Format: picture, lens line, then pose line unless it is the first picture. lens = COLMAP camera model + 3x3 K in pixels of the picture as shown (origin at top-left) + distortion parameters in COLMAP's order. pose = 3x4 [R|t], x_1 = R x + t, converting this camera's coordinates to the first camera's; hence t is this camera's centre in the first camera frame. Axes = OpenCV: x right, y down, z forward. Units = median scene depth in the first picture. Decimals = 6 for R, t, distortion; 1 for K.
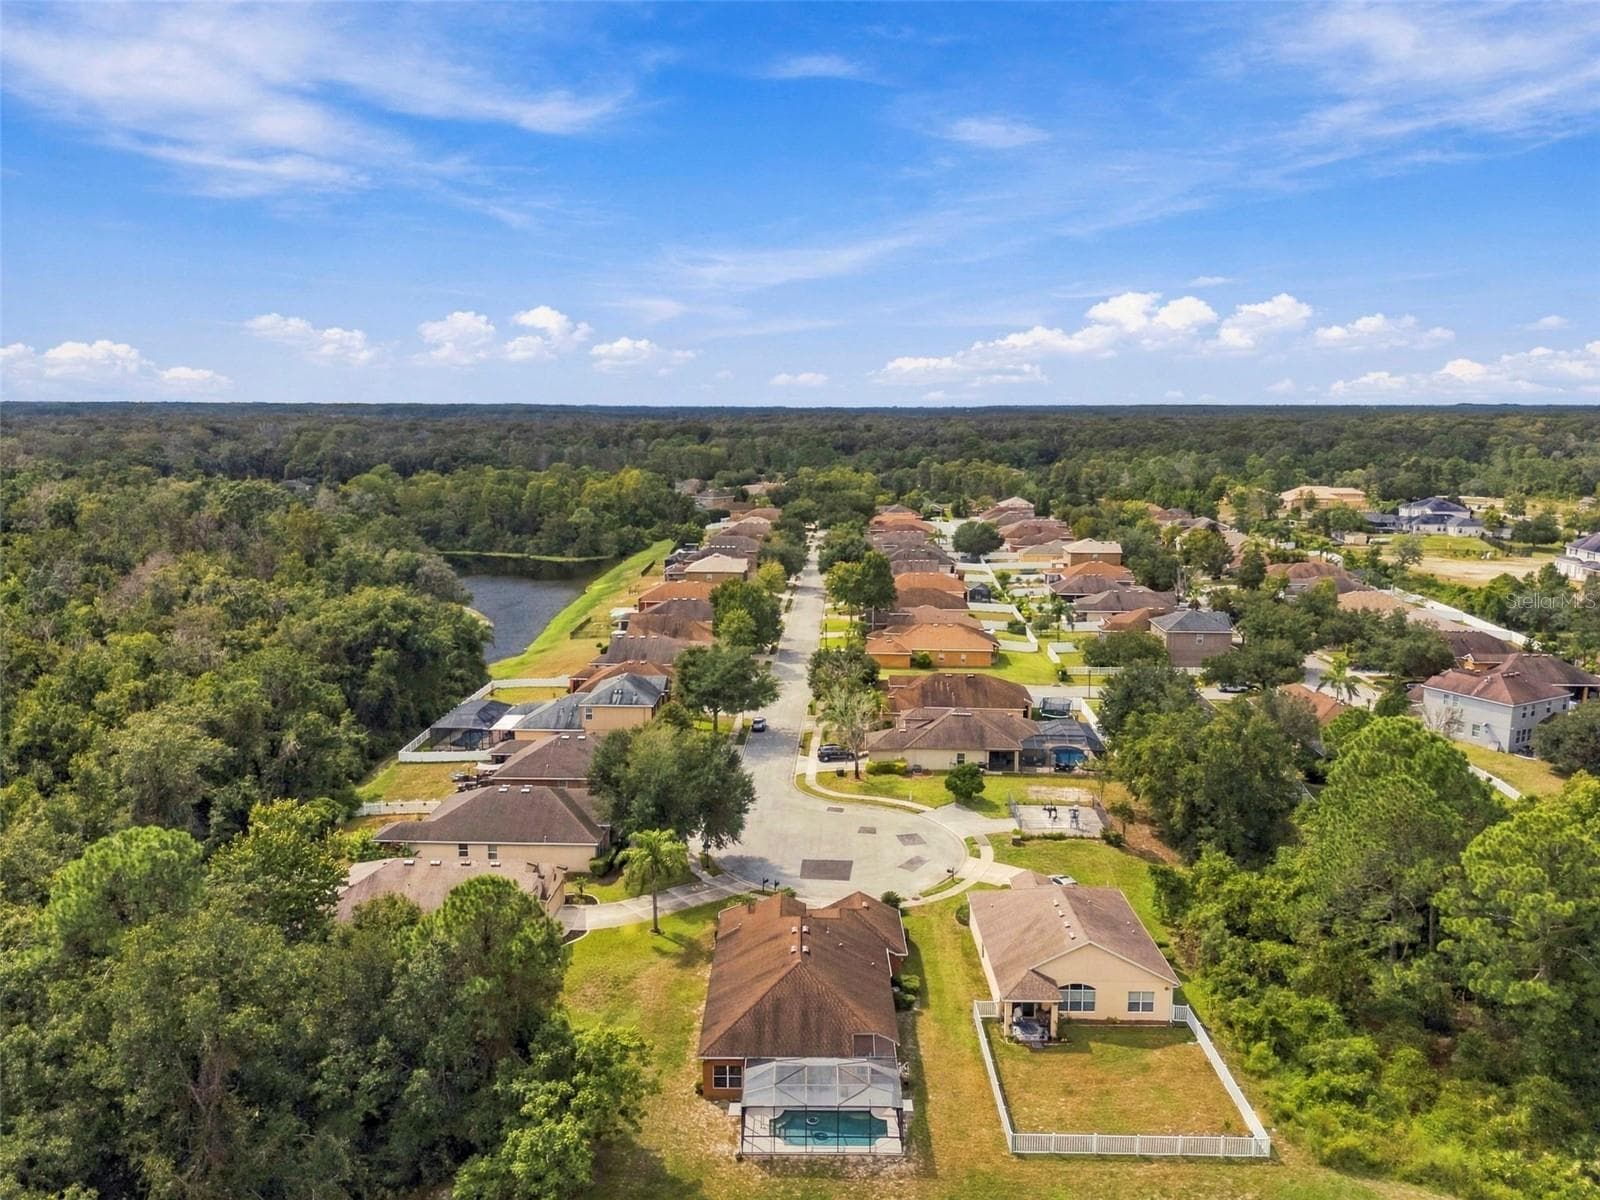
lens RADIAL K [[1185.2, 0, 798.4], [0, 1185.2, 598.4], [0, 0, 1]] dist [0.071778, -0.061157]
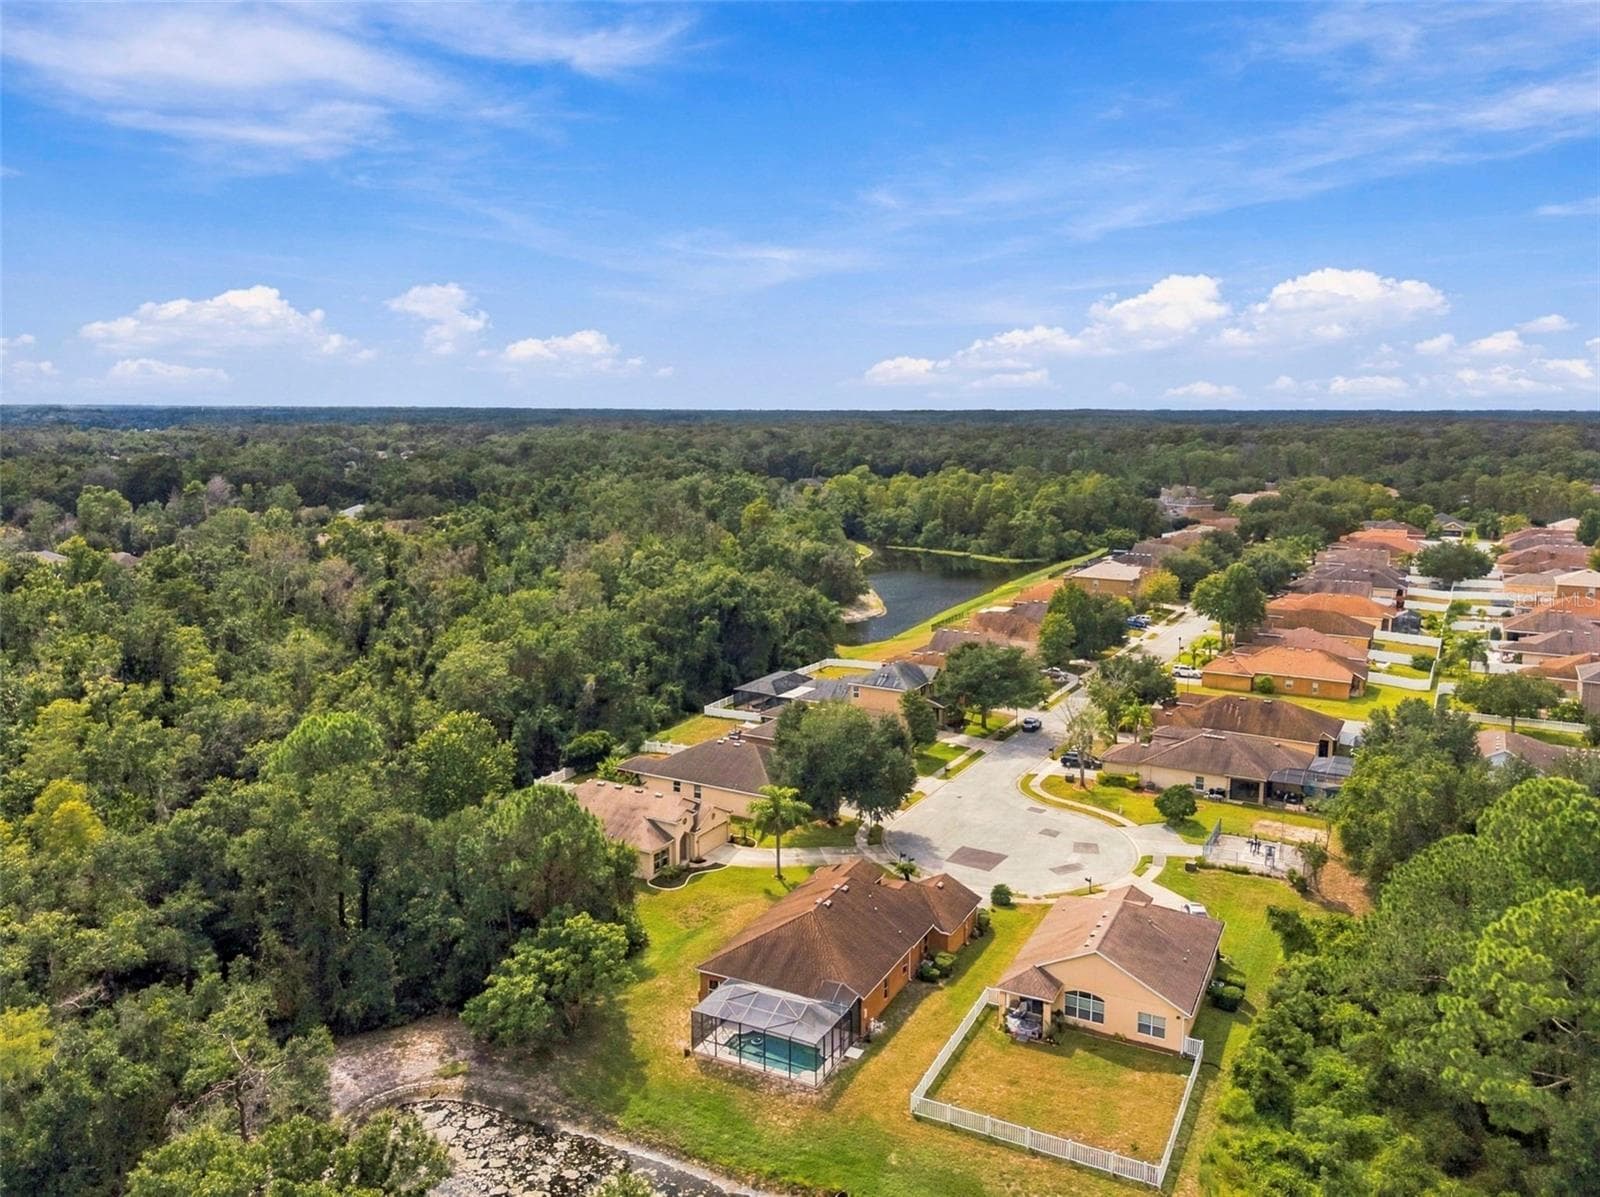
lens RADIAL K [[1185.2, 0, 793.0], [0, 1185.2, 609.5], [0, 0, 1]] dist [0.071778, -0.061157]
pose [[0.890718, 0.077626, -0.447879, 0.283000], [-0.075586, 0.996886, 0.022458, 0.000994], [0.448228, 0.013850, 0.893812, -0.000672]]
